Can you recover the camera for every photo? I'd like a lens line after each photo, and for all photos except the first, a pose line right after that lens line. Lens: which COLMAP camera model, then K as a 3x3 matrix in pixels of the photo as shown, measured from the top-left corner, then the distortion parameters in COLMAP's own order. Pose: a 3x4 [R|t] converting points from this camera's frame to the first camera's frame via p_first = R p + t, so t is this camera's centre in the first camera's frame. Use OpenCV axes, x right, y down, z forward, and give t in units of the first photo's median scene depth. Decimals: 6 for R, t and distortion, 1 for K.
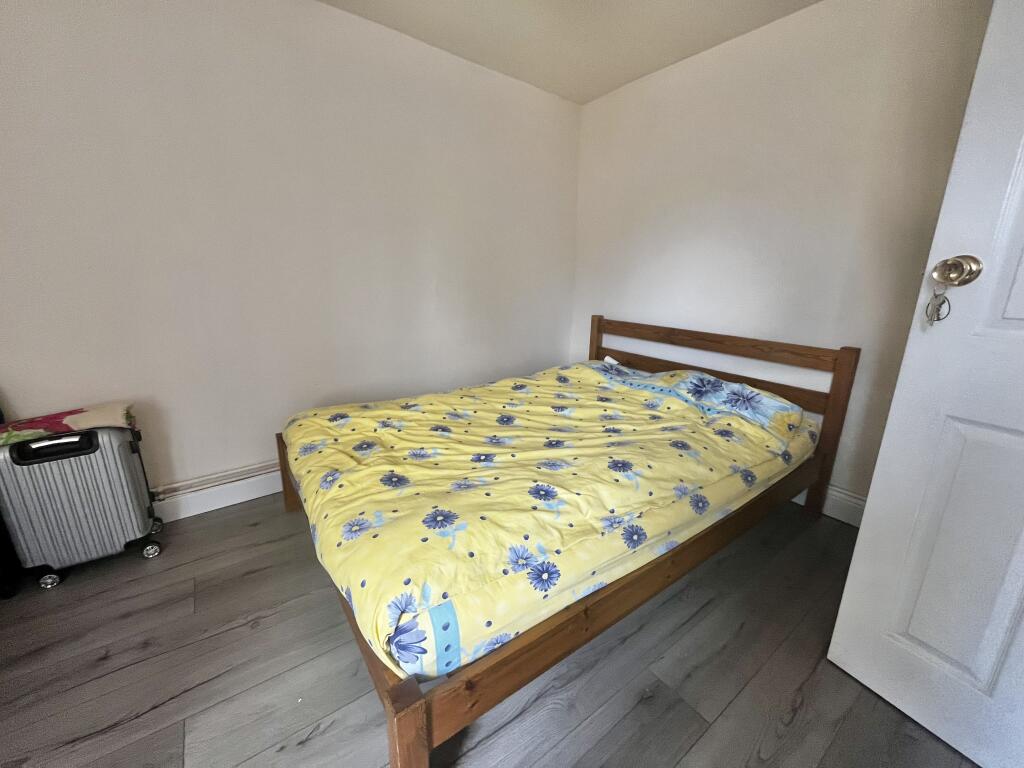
lens RADIAL K [[411.6, 0, 514.1], [0, 411.6, 381.6], [0, 0, 1]] dist [-0.008362, -0.000099]
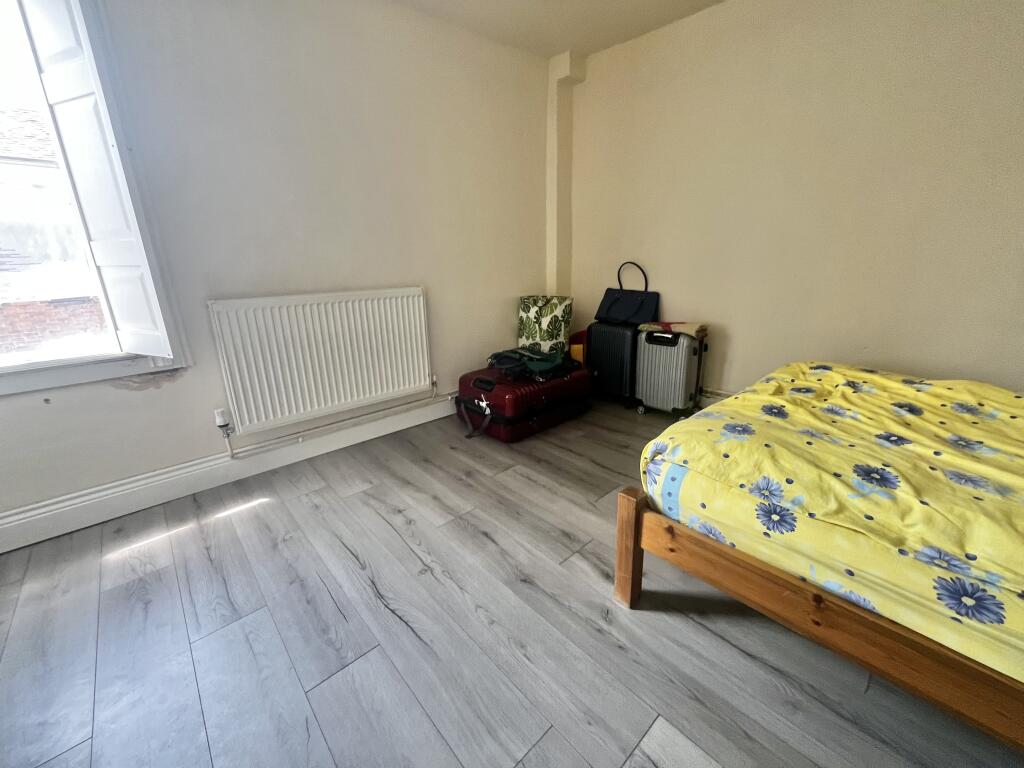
lens RADIAL K [[411.6, 0, 514.5], [0, 411.6, 382.1], [0, 0, 1]] dist [-0.008362, -0.000099]
pose [[0.109447, 0.271897, -0.956082, 0.622854], [-0.216371, 0.945312, 0.244065, 0.048009], [0.970157, 0.180157, 0.162292, 0.132805]]
